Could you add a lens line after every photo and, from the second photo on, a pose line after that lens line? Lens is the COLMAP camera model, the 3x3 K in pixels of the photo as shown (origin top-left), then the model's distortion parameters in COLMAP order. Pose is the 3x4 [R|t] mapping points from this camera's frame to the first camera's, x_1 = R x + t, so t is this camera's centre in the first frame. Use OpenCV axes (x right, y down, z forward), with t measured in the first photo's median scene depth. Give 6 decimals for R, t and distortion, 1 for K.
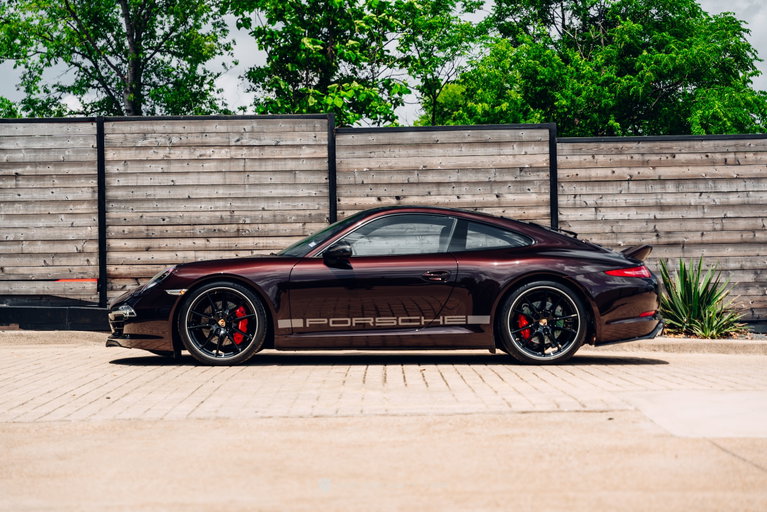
lens RADIAL K [[1536.3, 0, 383.5], [0, 1536.3, 256.0], [0, 0, 1]] dist [0.113980, -0.366858]
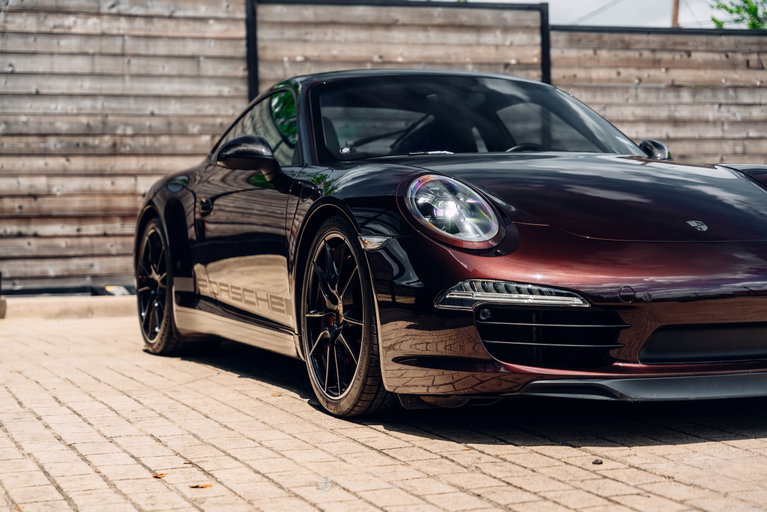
lens RADIAL K [[1532.4, 0, 383.5], [0, 1532.4, 256.0], [0, 0, 1]] dist [0.116676, -0.463152]
pose [[0.933987, -0.011238, 0.357131, -0.220951], [-0.001896, 0.999335, 0.036404, 0.006331], [-0.357303, -0.034678, 0.933345, 0.348573]]
